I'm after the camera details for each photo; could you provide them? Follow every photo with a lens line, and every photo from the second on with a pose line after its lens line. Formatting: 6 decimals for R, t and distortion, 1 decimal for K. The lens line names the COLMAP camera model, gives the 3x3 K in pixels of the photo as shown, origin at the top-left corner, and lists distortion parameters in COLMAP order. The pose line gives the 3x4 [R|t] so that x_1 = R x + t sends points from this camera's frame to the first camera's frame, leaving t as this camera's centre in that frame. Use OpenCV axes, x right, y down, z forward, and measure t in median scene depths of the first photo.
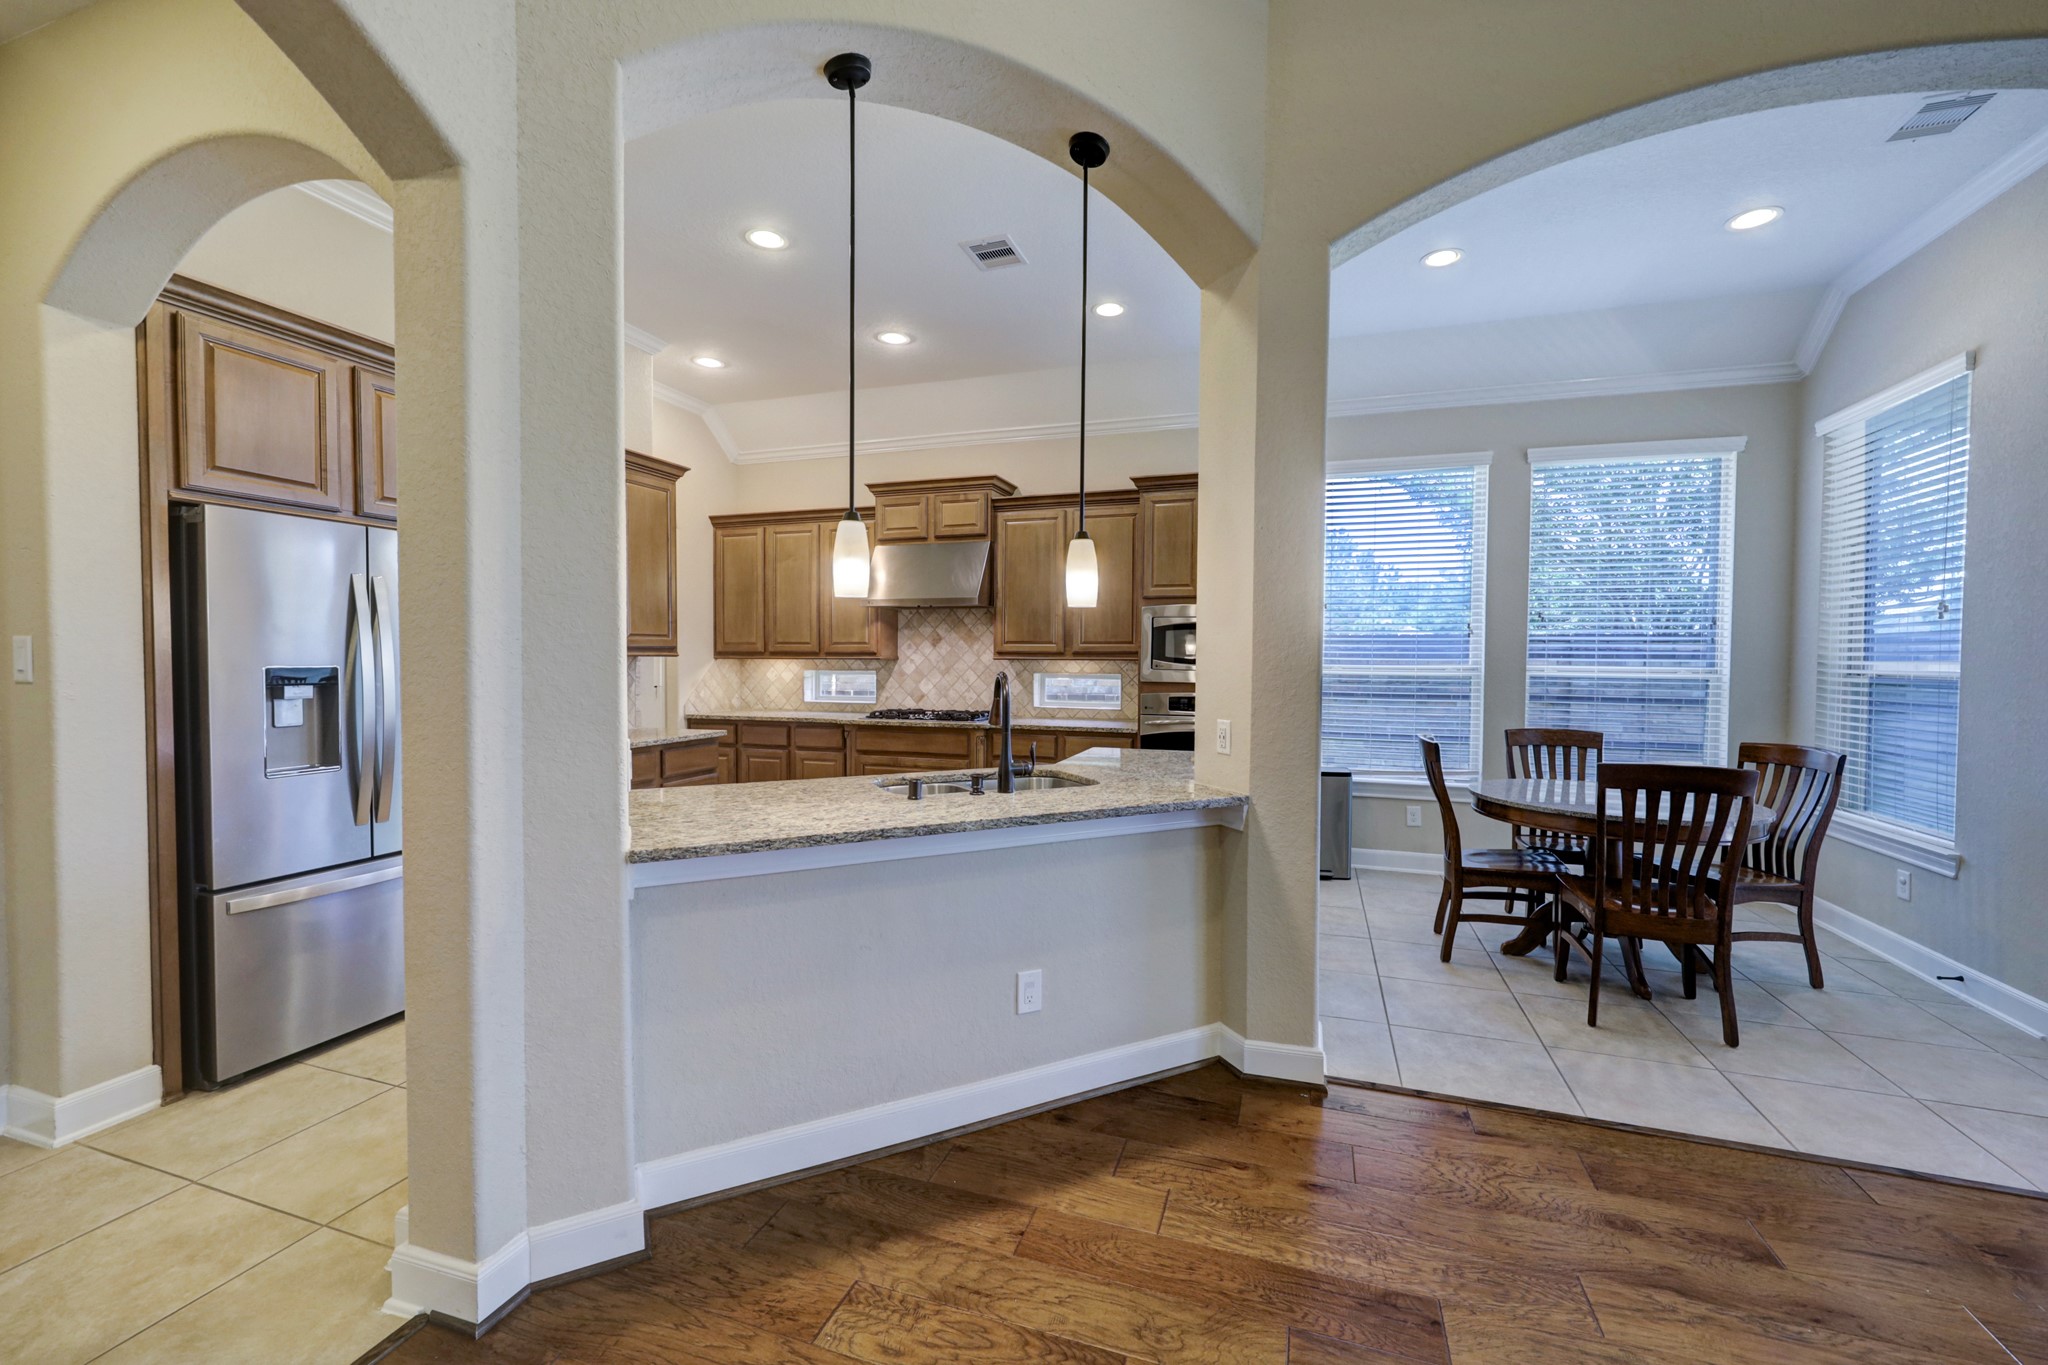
lens RADIAL K [[835.2, 0, 1034.2], [0, 835.2, 667.4], [0, 0, 1]] dist [-0.002156, 0.000048]
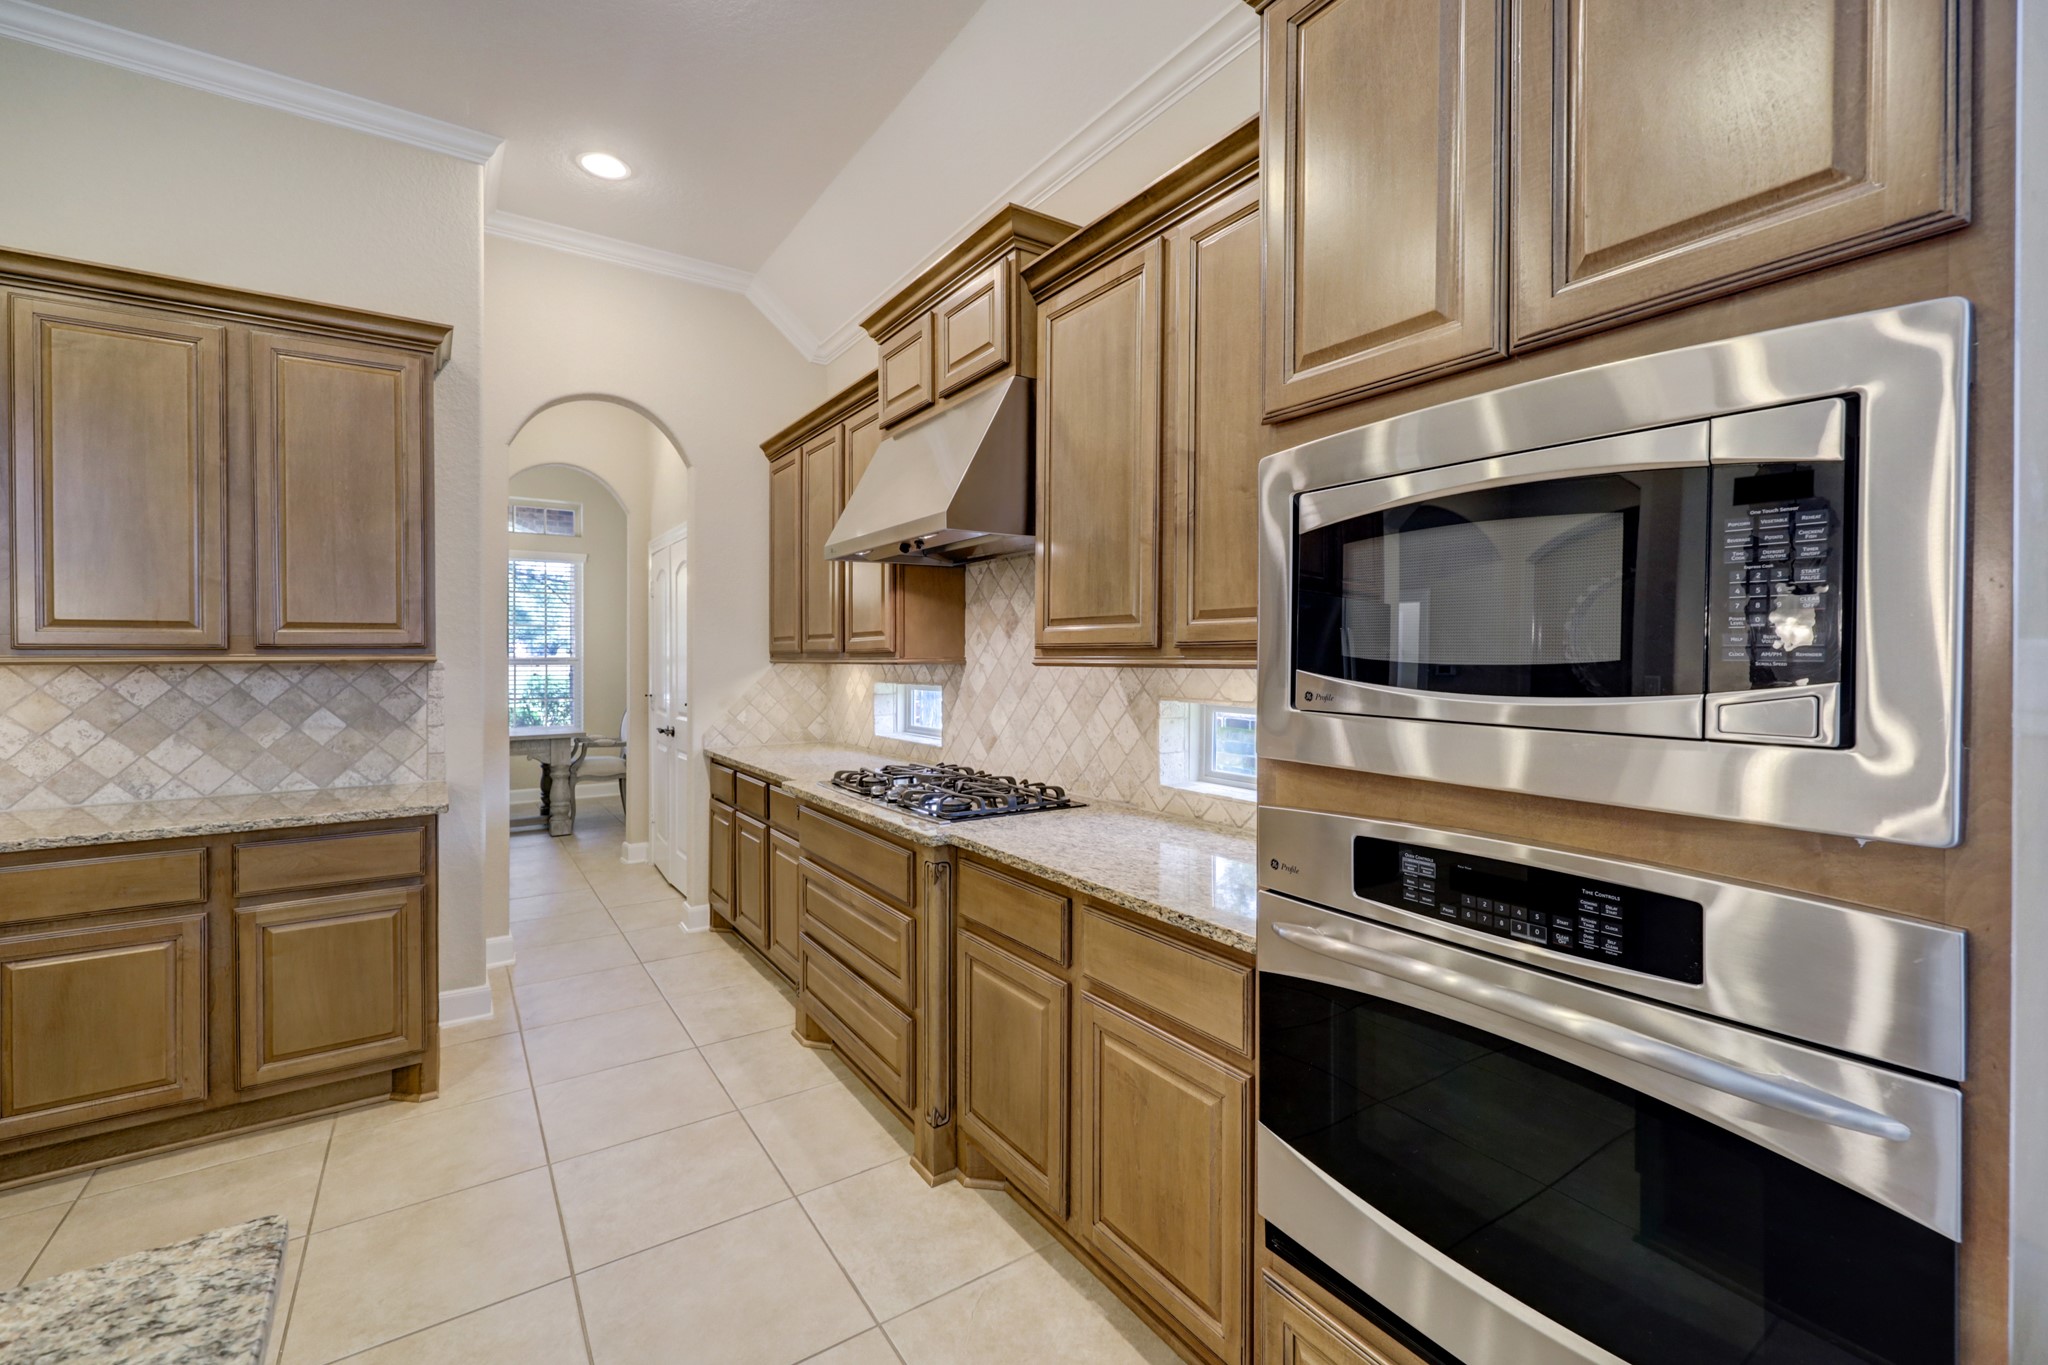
lens RADIAL K [[835.2, 0, 1034.2], [0, 835.2, 667.4], [0, 0, 1]] dist [-0.002156, 0.000048]
pose [[0.787258, 0.001416, -0.616622, 0.188133], [-0.000090, 0.999998, 0.002182, -0.008844], [0.616623, -0.001663, 0.787257, 0.627953]]
